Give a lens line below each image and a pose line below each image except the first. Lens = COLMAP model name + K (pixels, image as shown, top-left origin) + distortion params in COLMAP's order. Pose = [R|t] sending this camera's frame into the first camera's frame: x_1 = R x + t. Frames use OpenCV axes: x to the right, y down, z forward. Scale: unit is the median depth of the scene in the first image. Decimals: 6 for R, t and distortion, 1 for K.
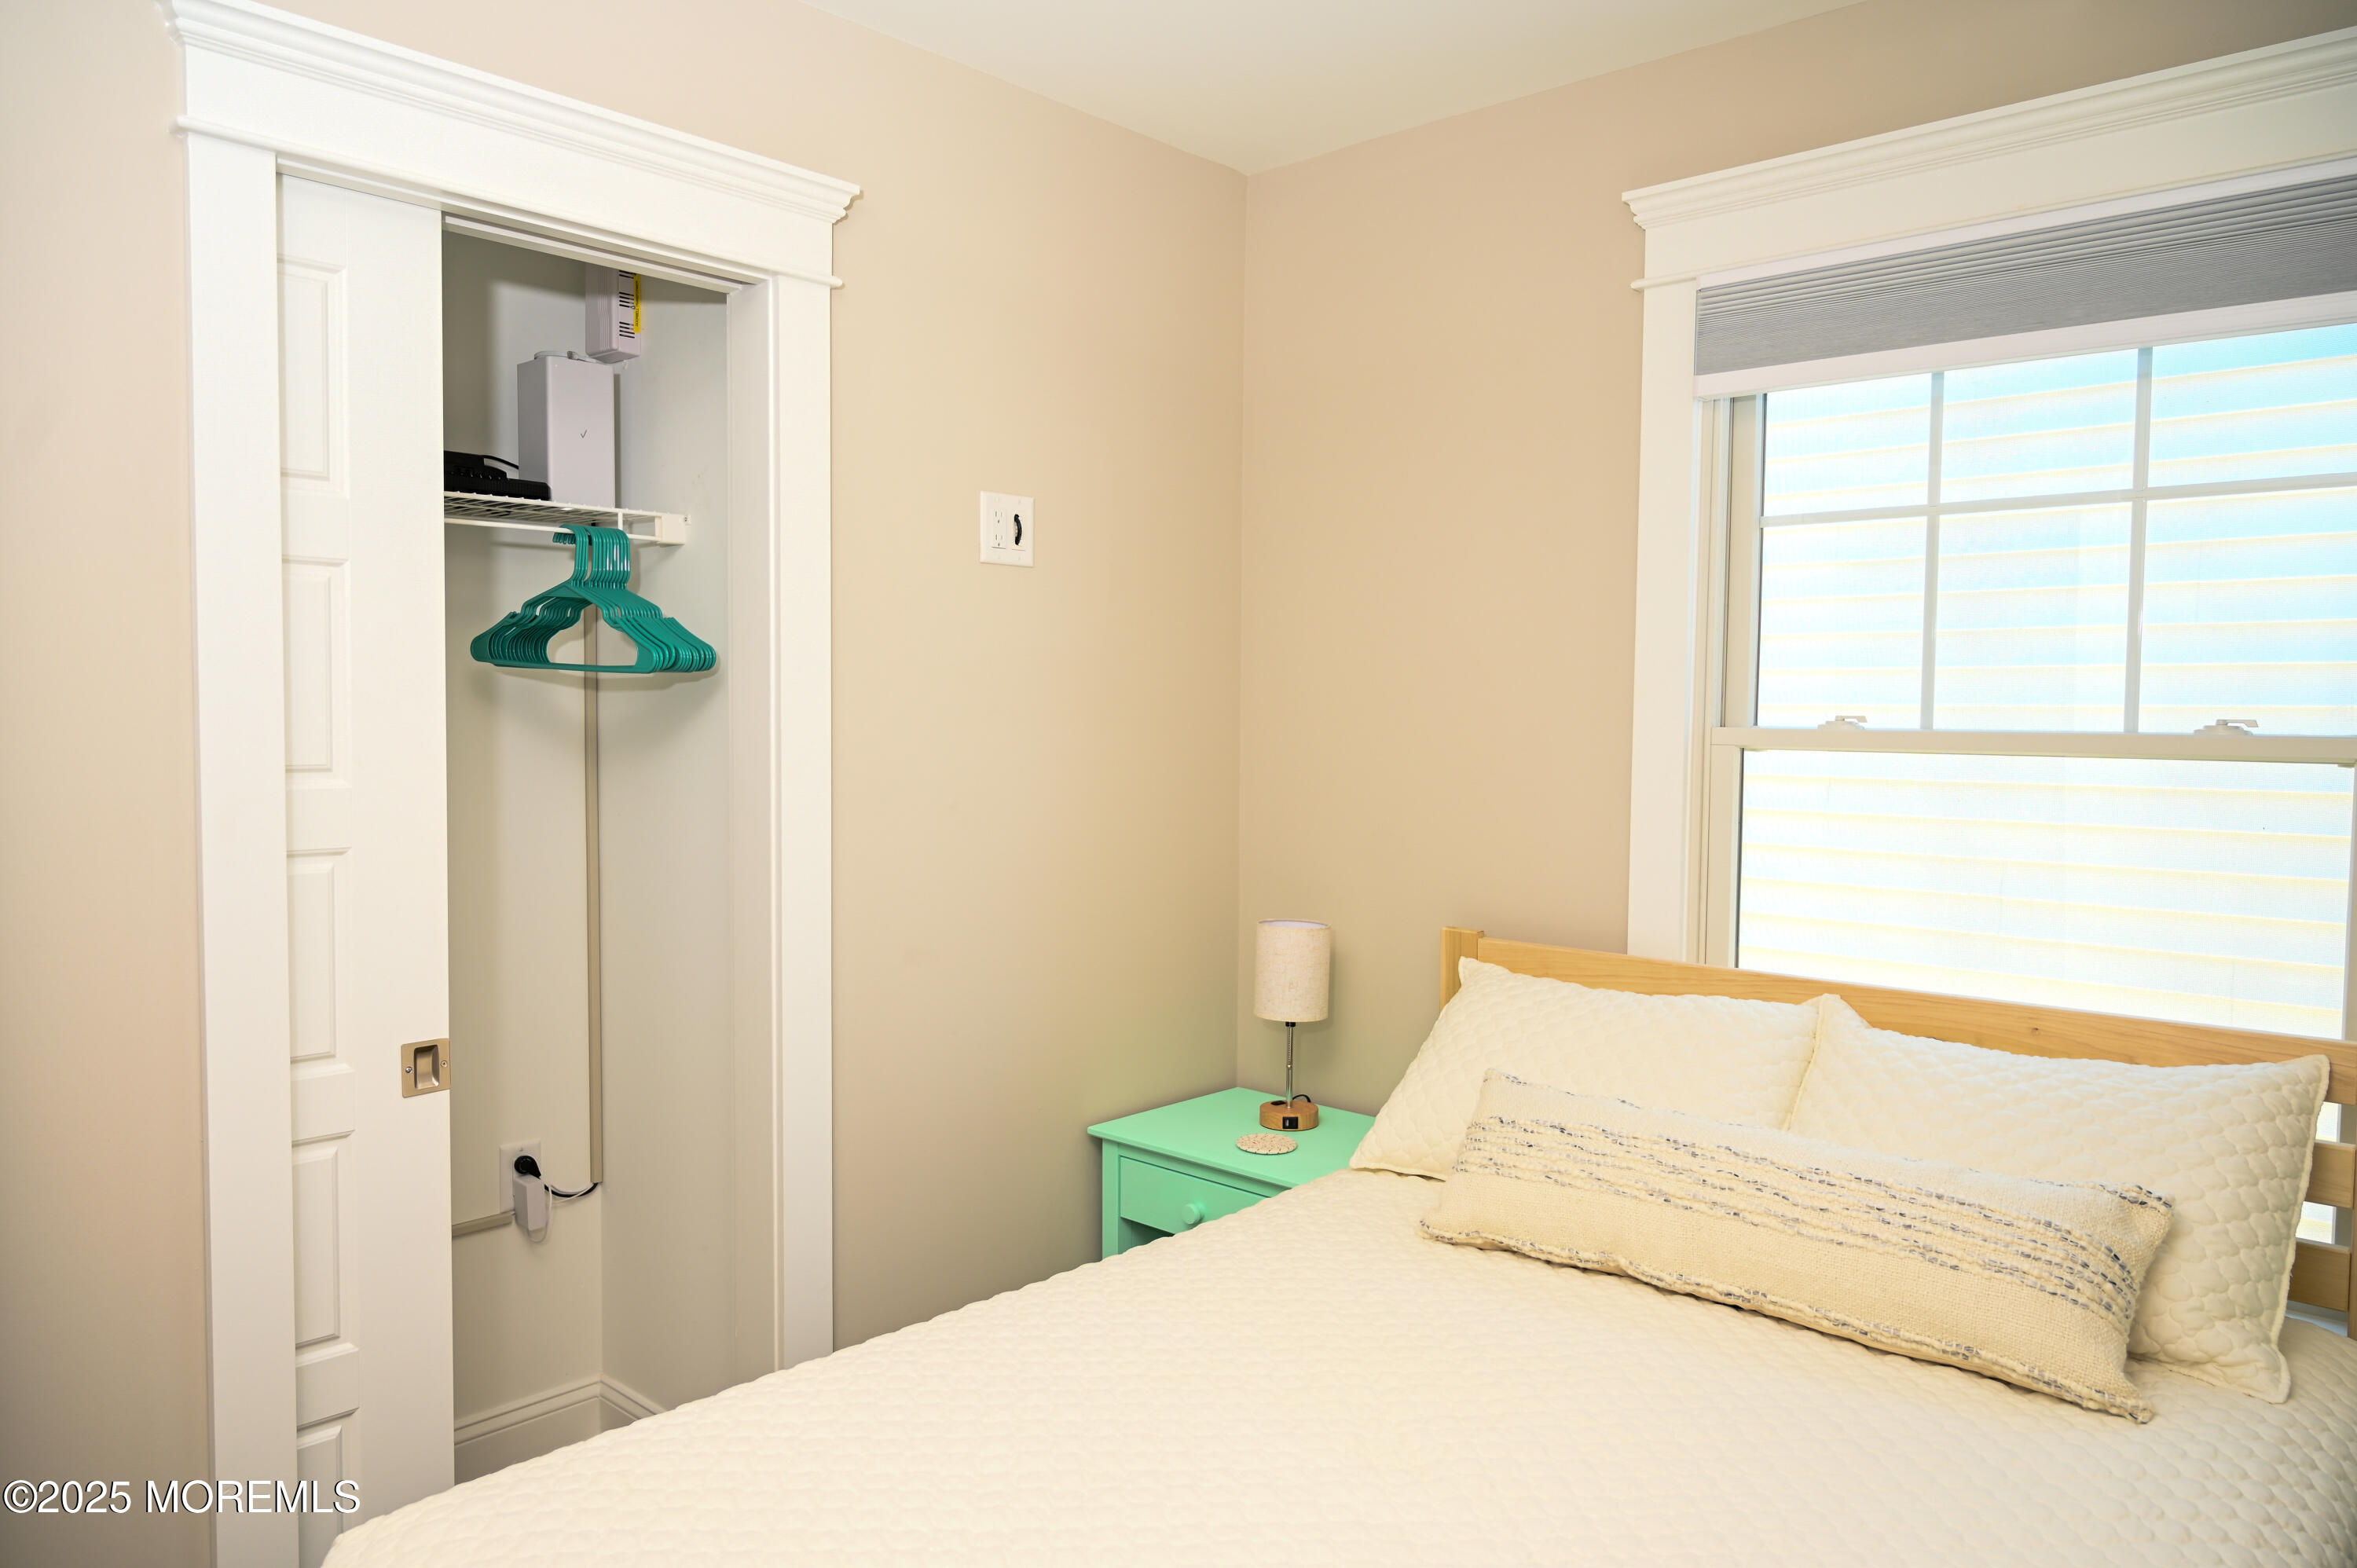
lens RADIAL K [[1555.6, 0, 1165.8], [0, 1555.6, 781.7], [0, 0, 1]] dist [-0.001159, -0.000102]
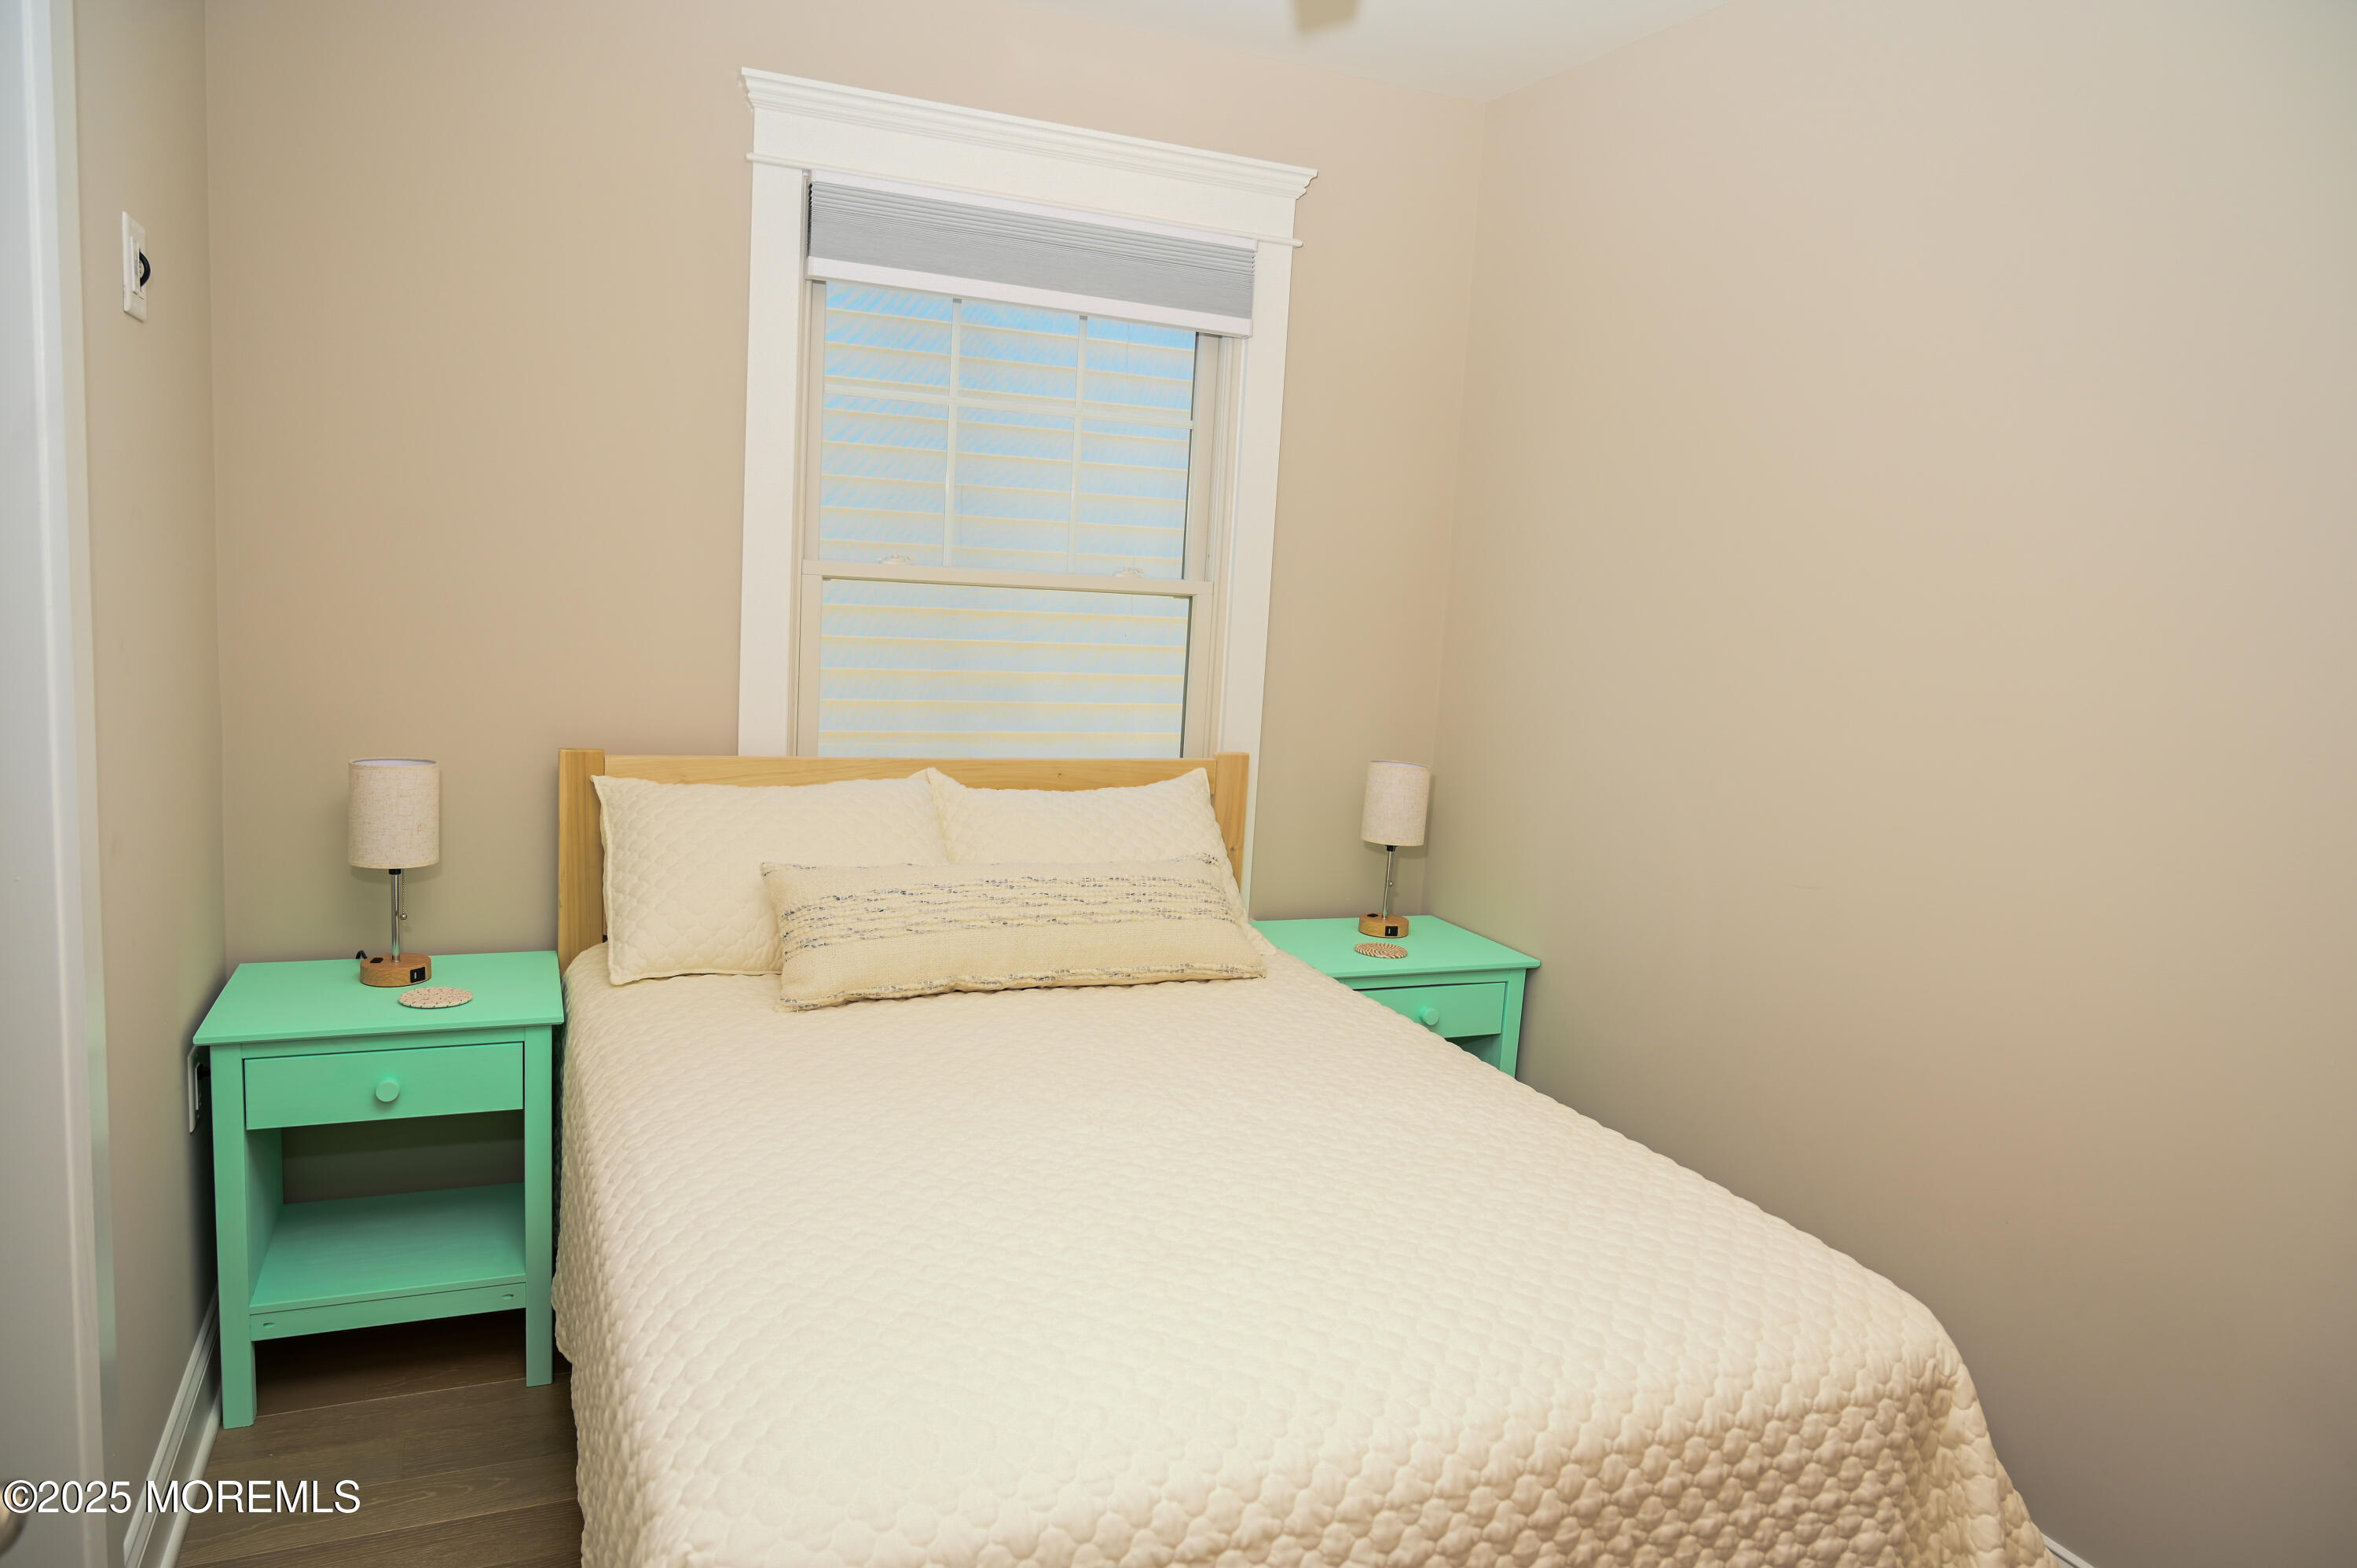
lens RADIAL K [[1589.7, 0, 1178.5], [0, 1589.7, 784.0], [0, 0, 1]] dist [-0.001366, 0.000108]
pose [[0.410169, -0.109204, 0.905448, -0.701445], [-0.012124, 0.992065, 0.125142, -0.021895], [-0.911929, -0.062307, 0.405590, 0.250420]]
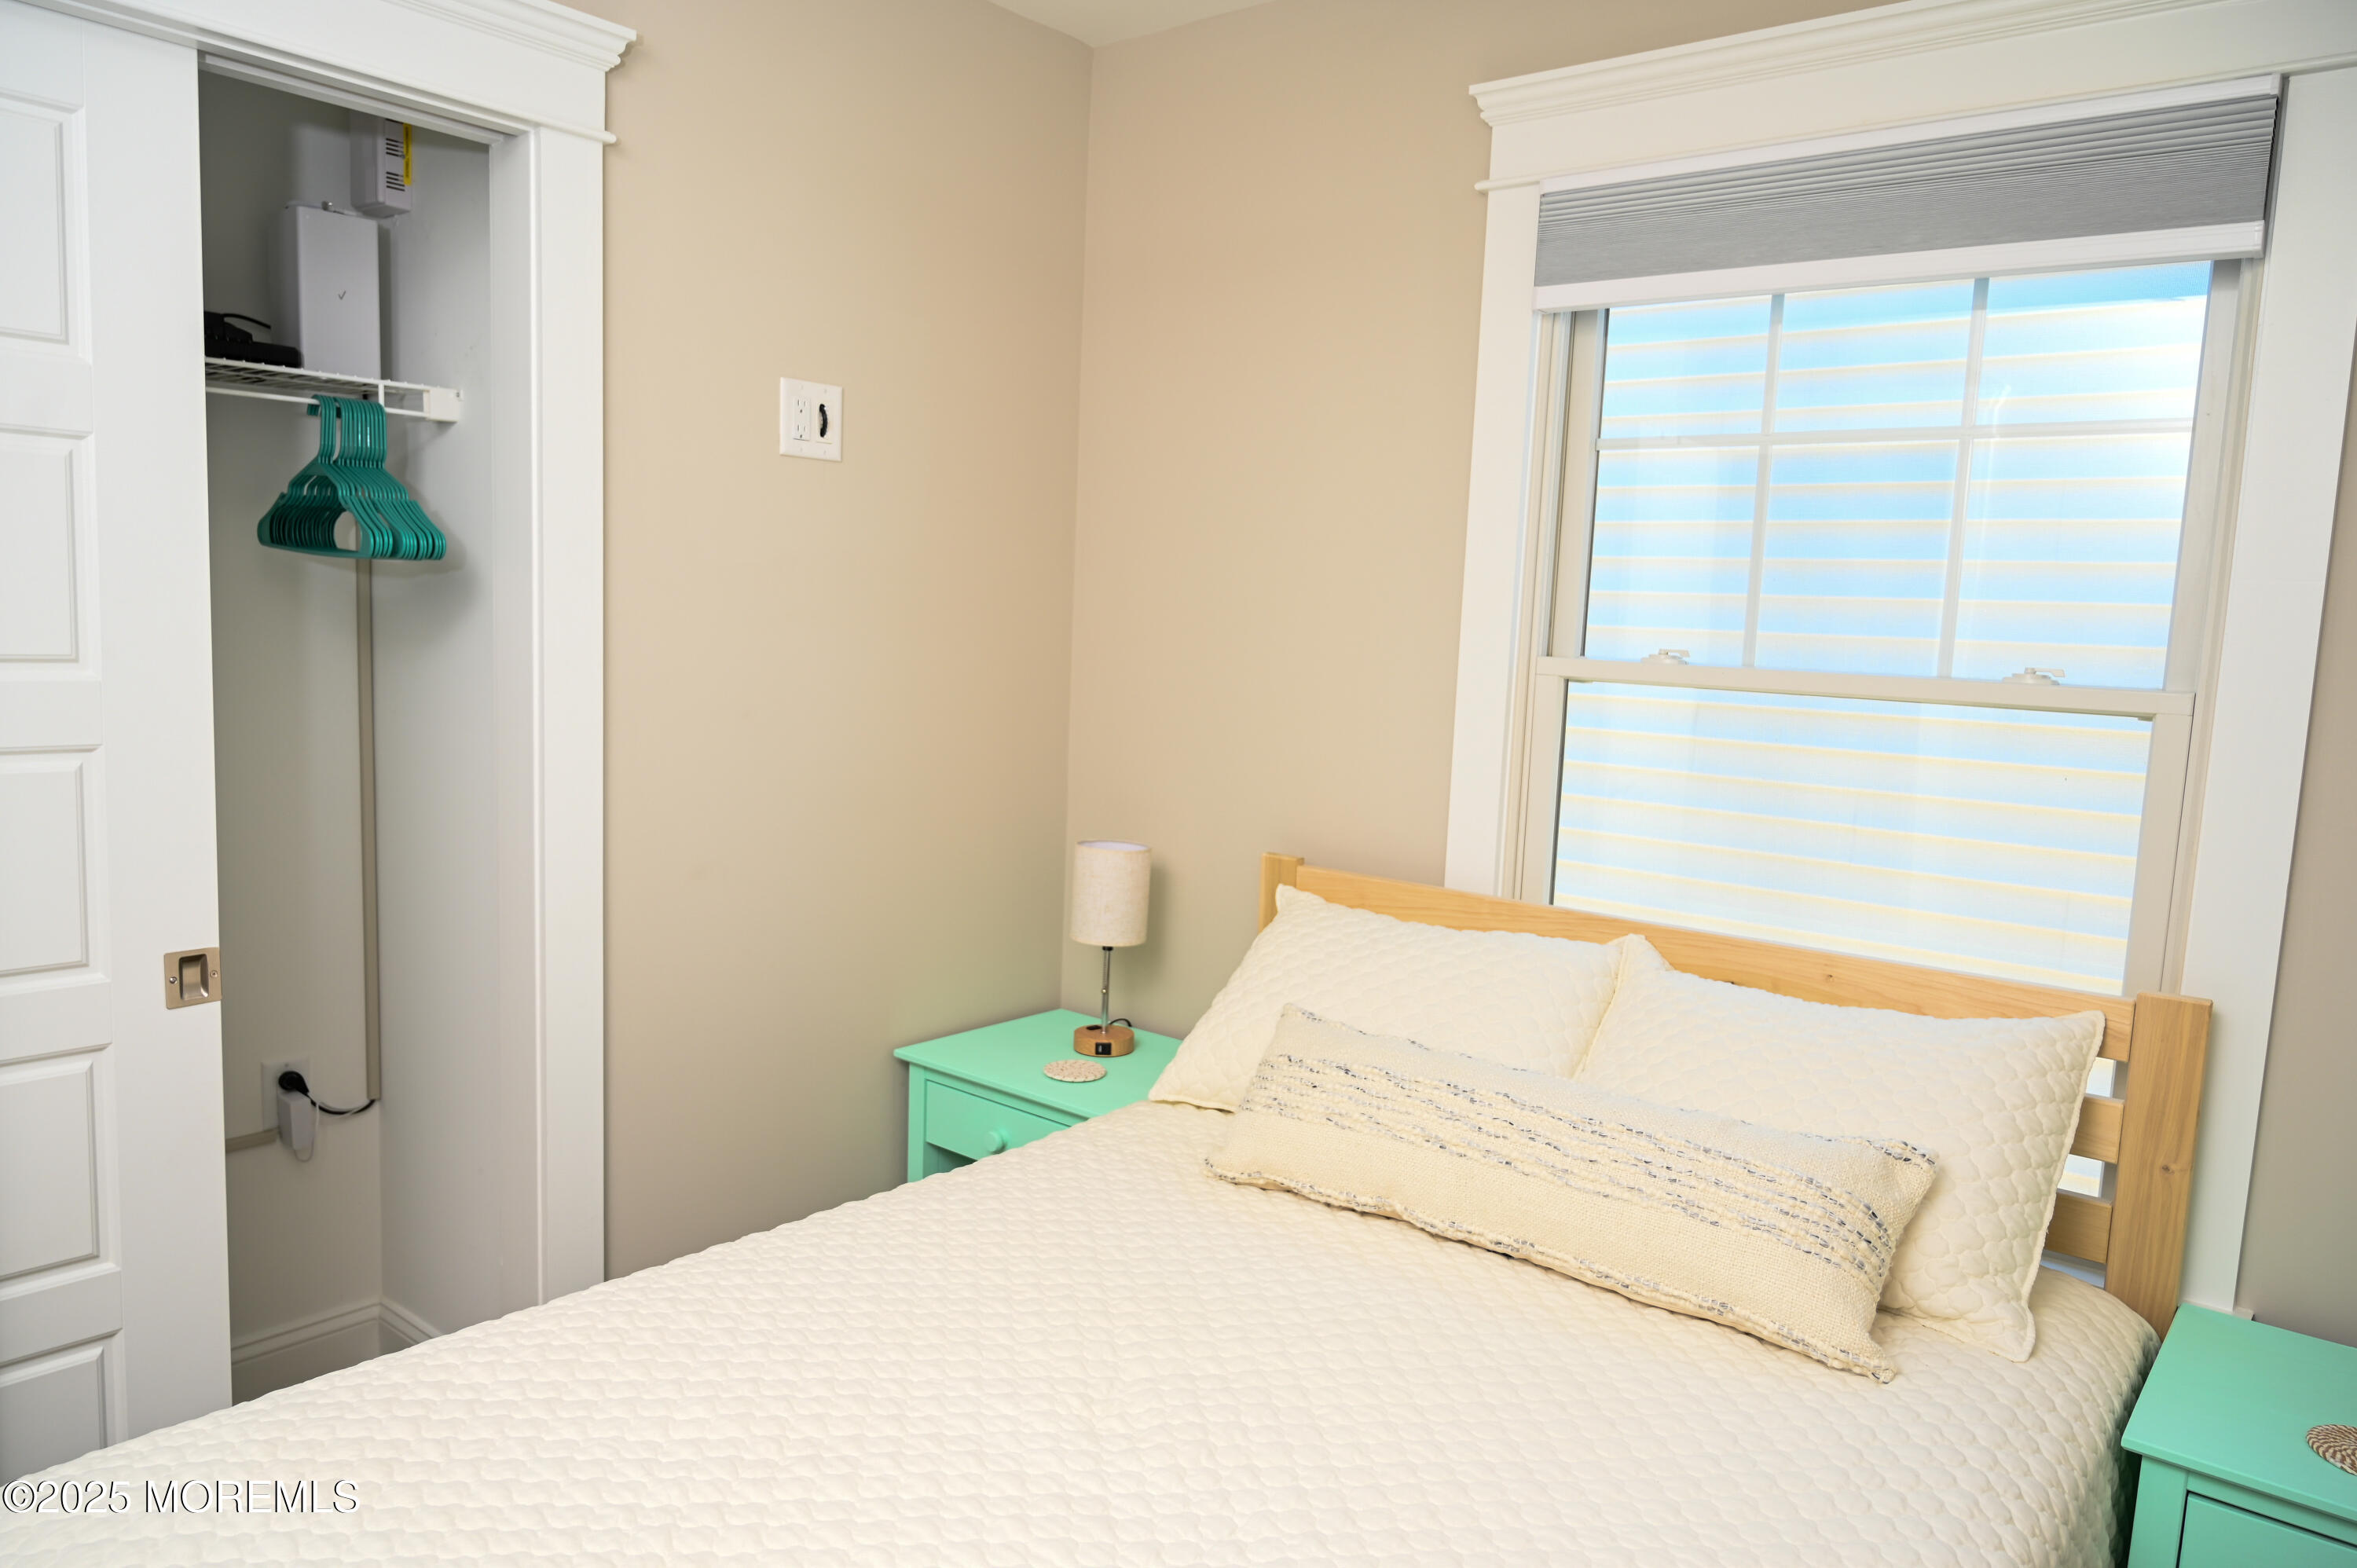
lens RADIAL K [[1557.7, 0, 1178.5], [0, 1557.7, 784.0], [0, 0, 1]] dist [-0.000849, 0.002018]
pose [[0.997610, 0.025804, 0.064105, 0.072865], [-0.029938, 0.997475, 0.064393, -0.012418], [-0.062281, -0.066159, 0.995863, 0.044670]]
